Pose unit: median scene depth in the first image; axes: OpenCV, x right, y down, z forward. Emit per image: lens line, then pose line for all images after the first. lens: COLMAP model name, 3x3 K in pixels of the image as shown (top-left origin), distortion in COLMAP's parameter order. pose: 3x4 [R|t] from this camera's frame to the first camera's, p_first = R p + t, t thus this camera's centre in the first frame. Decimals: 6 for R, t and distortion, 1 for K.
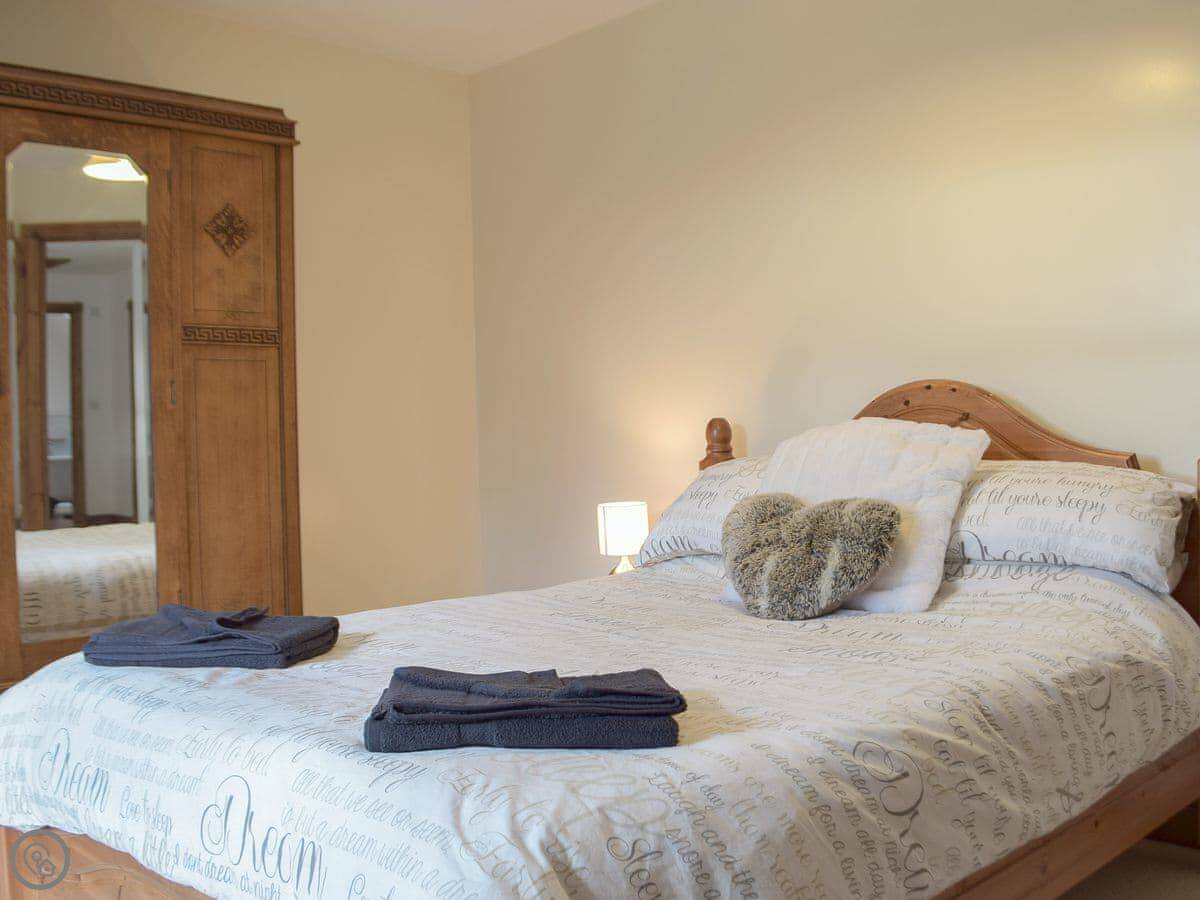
lens RADIAL K [[1192.4, 0, 629.9], [0, 1192.4, 448.6], [0, 0, 1]] dist [-0.071765, -0.004546]
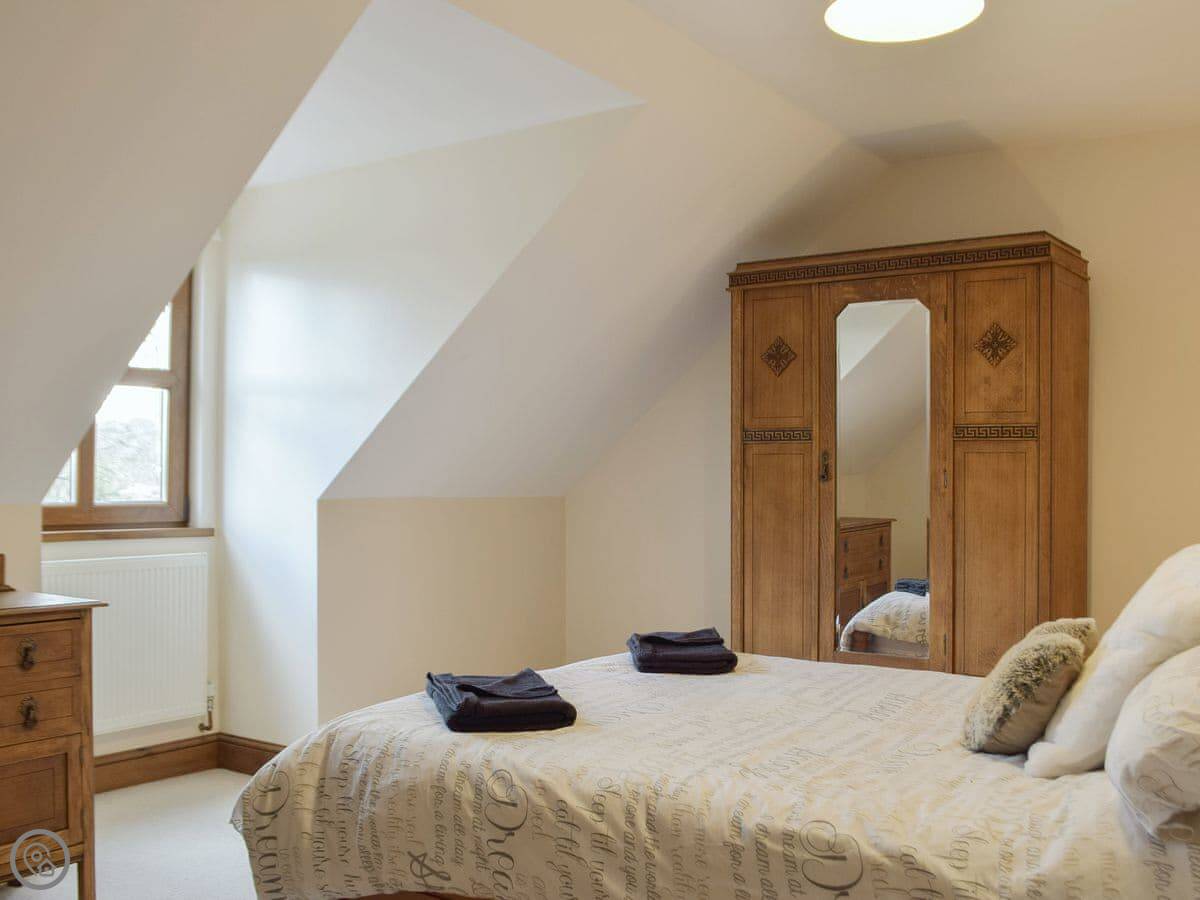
lens RADIAL K [[1192.4, 0, 629.9], [0, 1192.4, 448.6], [0, 0, 1]] dist [-0.071765, -0.004546]
pose [[0.187287, 0.005299, -0.982291, 0.820603], [-0.024451, 0.999701, 0.000731, -0.074678], [0.982001, 0.023882, 0.187361, 0.434703]]
